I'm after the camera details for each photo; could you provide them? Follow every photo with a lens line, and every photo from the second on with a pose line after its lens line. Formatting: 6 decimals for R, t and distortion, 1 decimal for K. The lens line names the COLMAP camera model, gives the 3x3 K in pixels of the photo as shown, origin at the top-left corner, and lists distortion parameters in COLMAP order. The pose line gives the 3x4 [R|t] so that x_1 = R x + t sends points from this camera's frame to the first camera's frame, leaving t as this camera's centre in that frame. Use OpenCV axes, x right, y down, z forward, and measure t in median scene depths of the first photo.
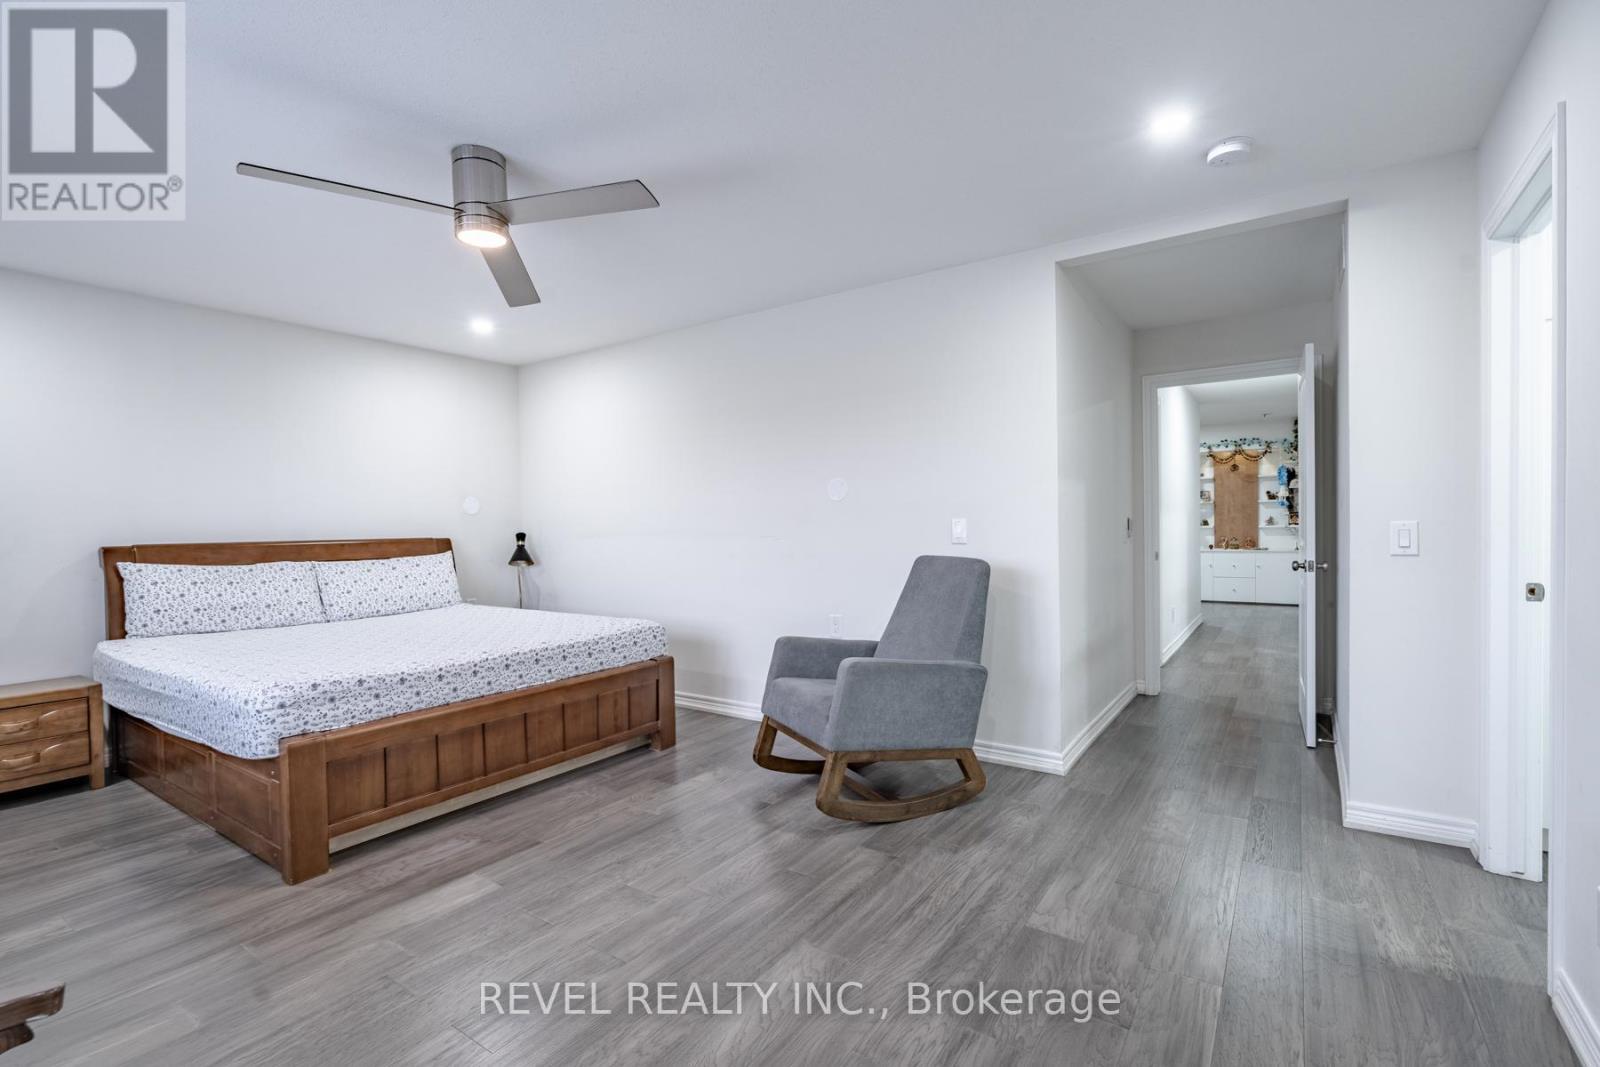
lens RADIAL K [[710.8, 0, 803.2], [0, 710.8, 559.0], [0, 0, 1]] dist [0.001027, 0.000192]
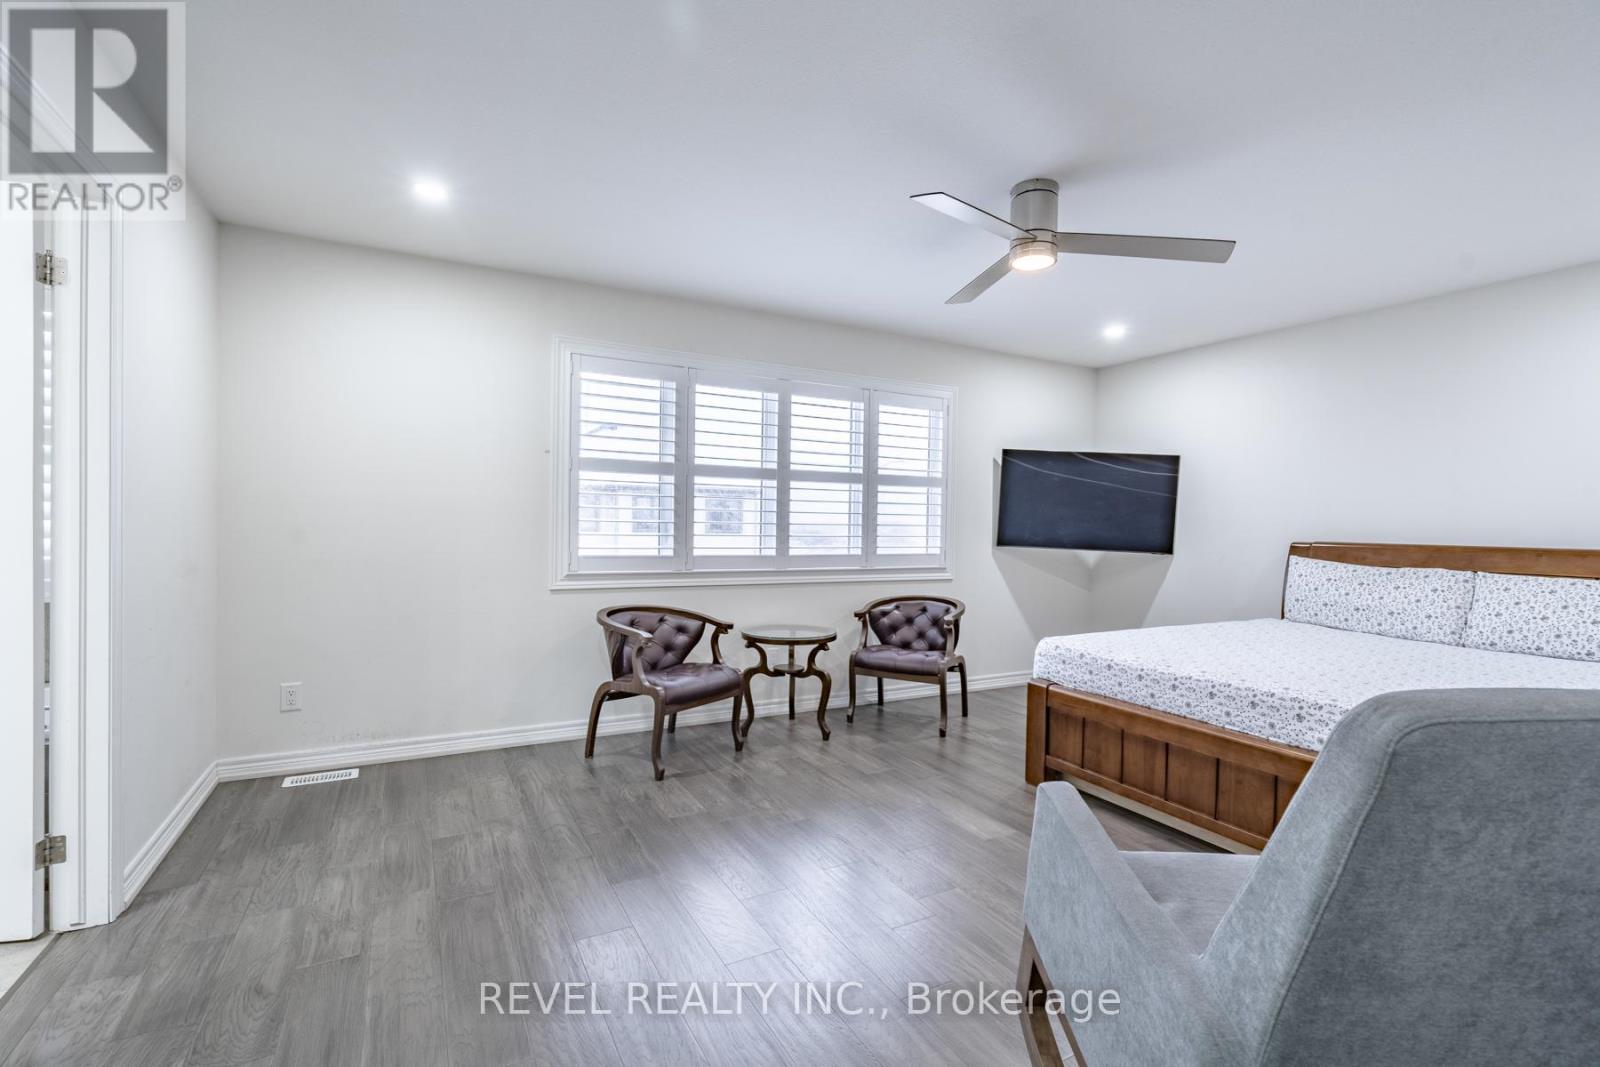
lens RADIAL K [[724.4, 0, 800.0], [0, 724.4, 533.5], [0, 0, 1]] dist [0.002197, 0.000596]
pose [[-0.451005, 0.021393, -0.892265, 0.602672], [-0.053444, 0.997271, 0.050924, -0.061505], [0.890920, 0.070654, -0.448631, 0.992477]]
